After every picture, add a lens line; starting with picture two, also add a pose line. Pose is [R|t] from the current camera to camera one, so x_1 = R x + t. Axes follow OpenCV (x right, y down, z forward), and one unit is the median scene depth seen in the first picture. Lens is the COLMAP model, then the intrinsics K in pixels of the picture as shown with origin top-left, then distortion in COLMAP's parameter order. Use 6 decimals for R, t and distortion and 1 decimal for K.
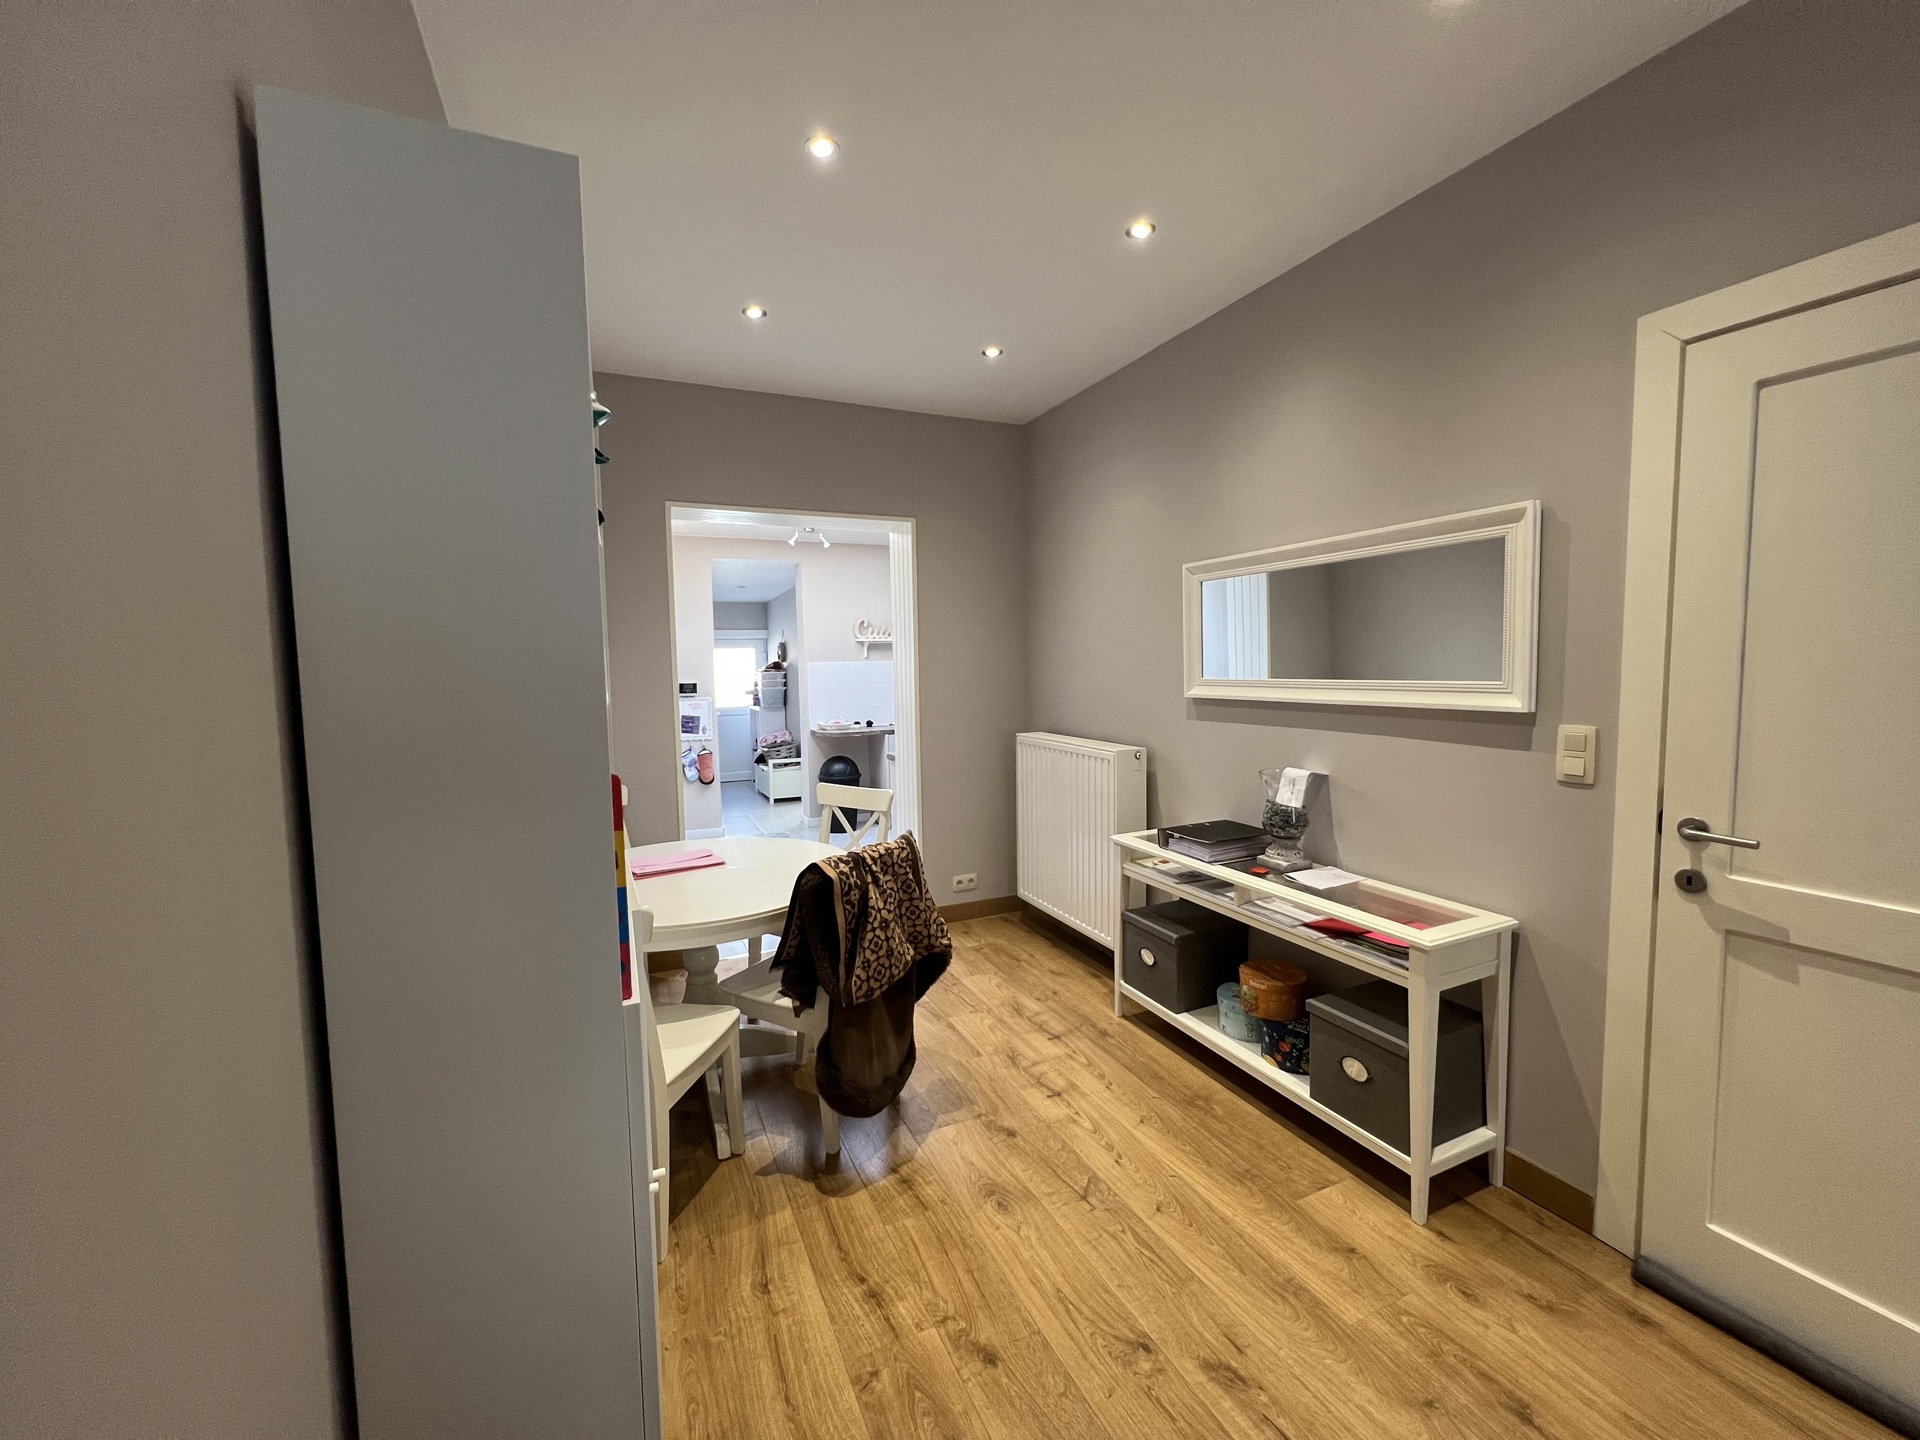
lens RADIAL K [[765.4, 0, 962.4], [0, 765.4, 713.0], [0, 0, 1]] dist [-0.002333, 0.000516]
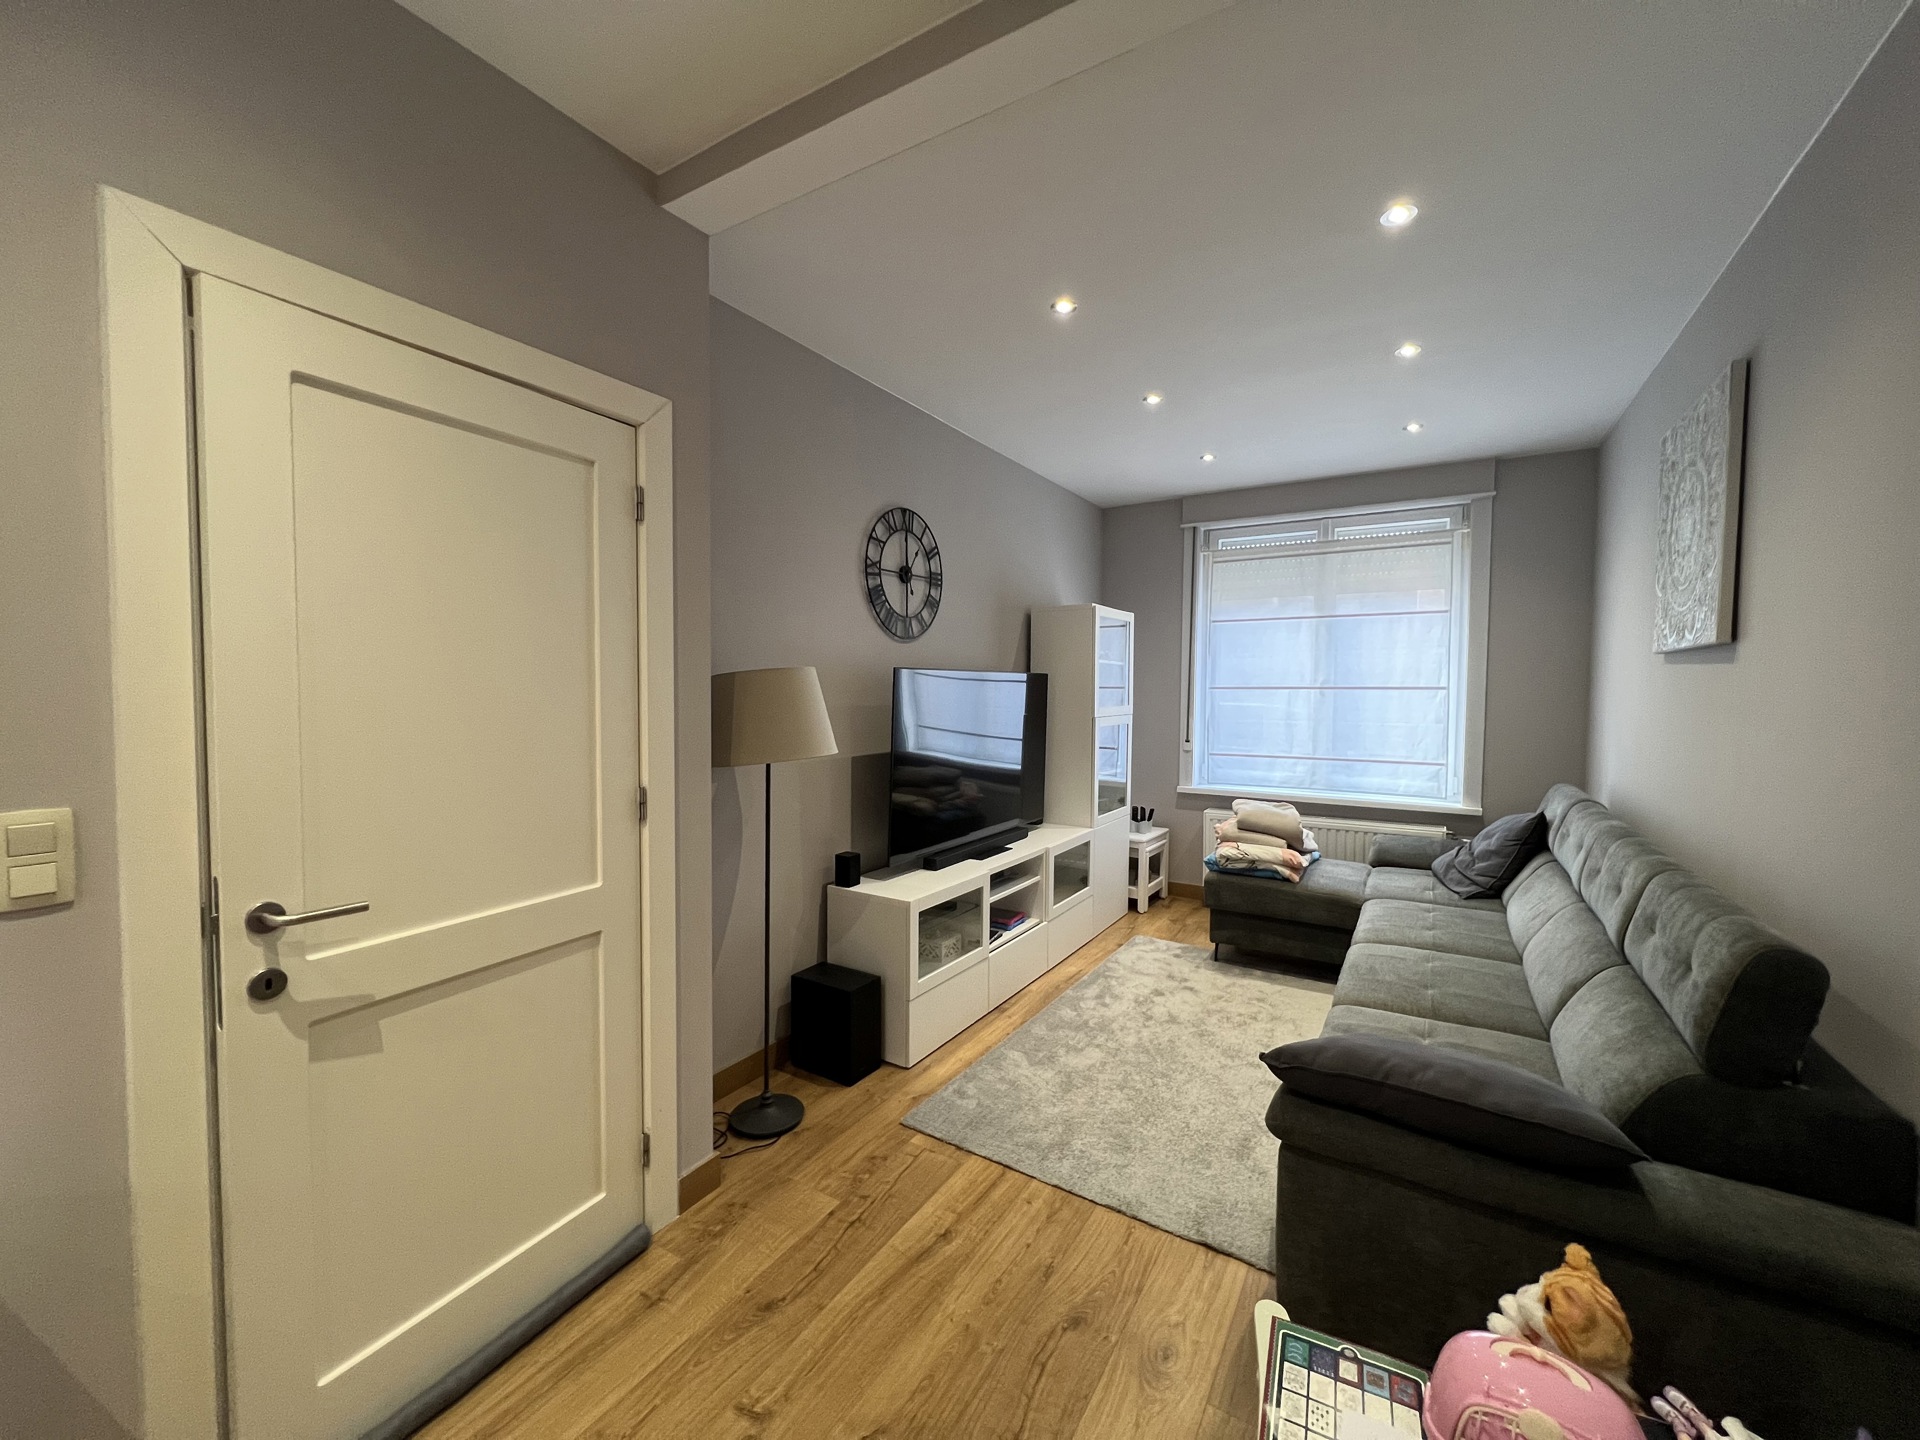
lens RADIAL K [[765.4, 0, 964.2], [0, 765.4, 718.4], [0, 0, 1]] dist [-0.002333, 0.000516]
pose [[-0.559161, -0.018905, 0.828843, -0.017784], [0.059303, 0.996267, 0.062731, -0.012582], [-0.826935, 0.084230, -0.555953, 0.185354]]
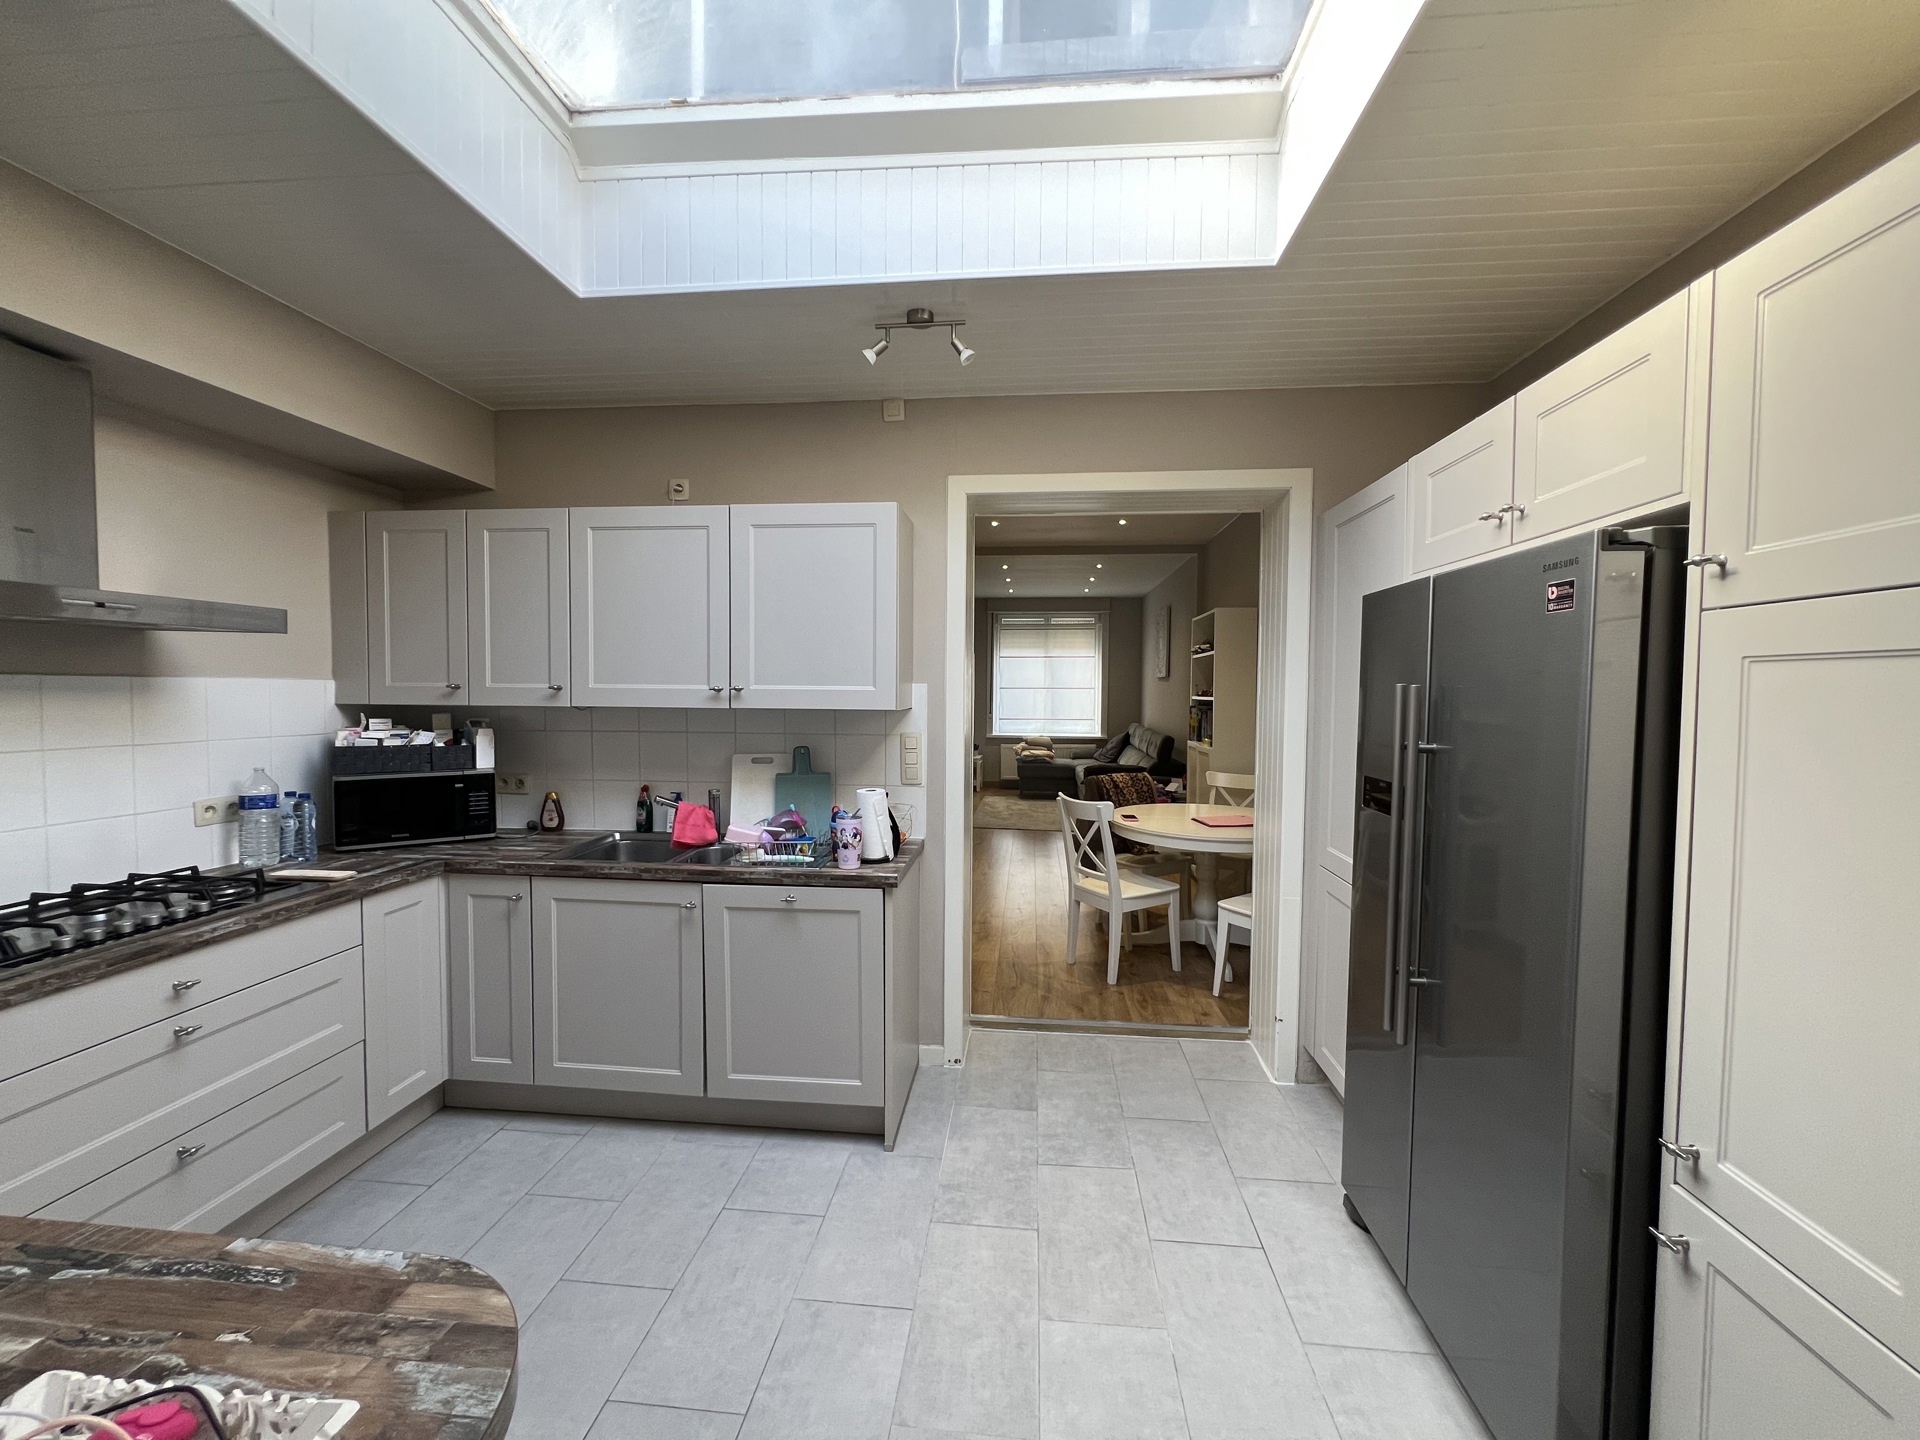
lens RADIAL K [[765.4, 0, 952.5], [0, 765.4, 721.7], [0, 0, 1]] dist [-0.002333, 0.000516]
pose [[-0.859202, -0.007625, 0.511580, -0.265293], [0.045284, 0.994831, 0.090883, -0.060262], [-0.509629, 0.101253, -0.854416, 0.985706]]
